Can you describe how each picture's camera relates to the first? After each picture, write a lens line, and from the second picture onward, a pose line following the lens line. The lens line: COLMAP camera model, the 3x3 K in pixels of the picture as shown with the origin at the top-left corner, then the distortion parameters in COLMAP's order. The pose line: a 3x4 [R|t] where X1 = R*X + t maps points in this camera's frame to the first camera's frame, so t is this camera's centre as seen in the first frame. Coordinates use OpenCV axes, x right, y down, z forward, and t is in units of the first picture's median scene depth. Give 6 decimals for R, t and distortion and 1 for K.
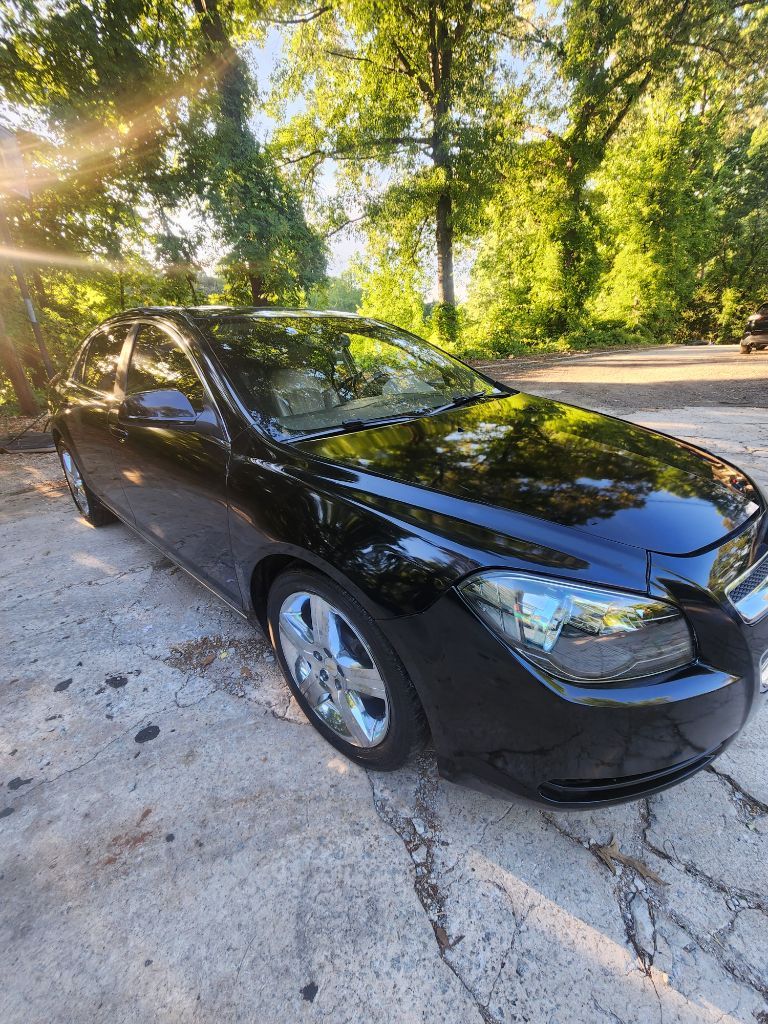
lens RADIAL K [[423.4, 0, 376.8], [0, 423.4, 506.5], [0, 0, 1]] dist [0.001719, 0.000350]
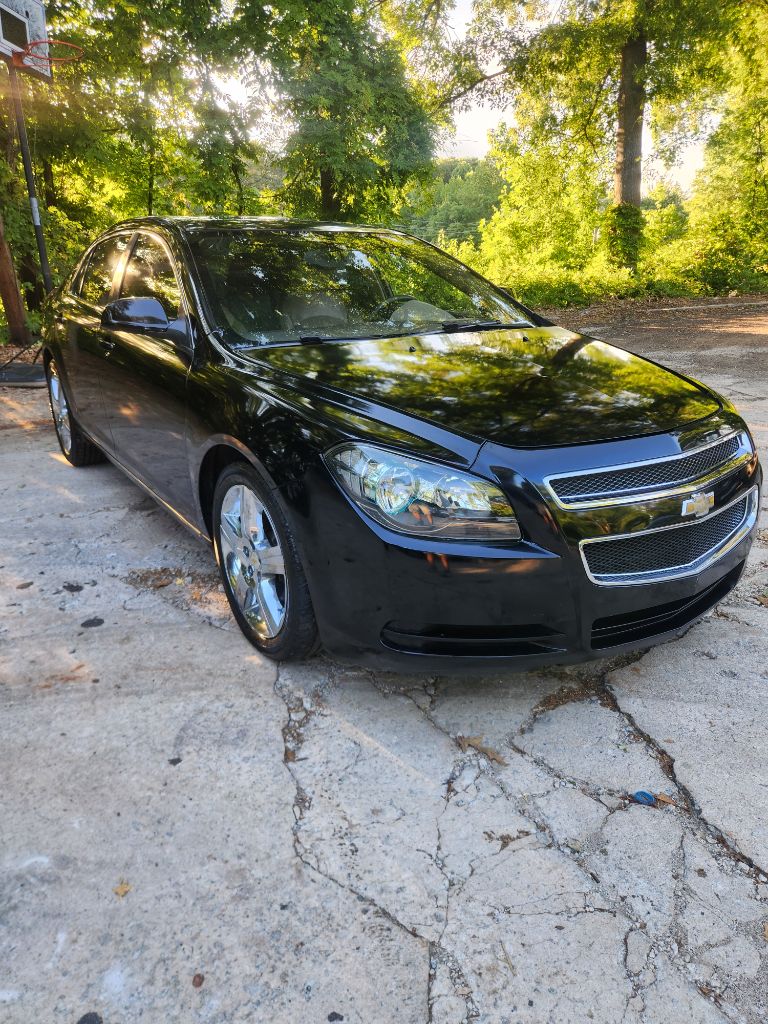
lens RADIAL K [[707.8, 0, 384.0], [0, 707.8, 512.0], [0, 0, 1]] dist [0.062609, -0.050433]
pose [[0.976644, 0.094620, -0.192906, 0.250948], [-0.101530, 0.994487, -0.026231, 0.126689], [0.189361, 0.045204, 0.980866, -0.319471]]
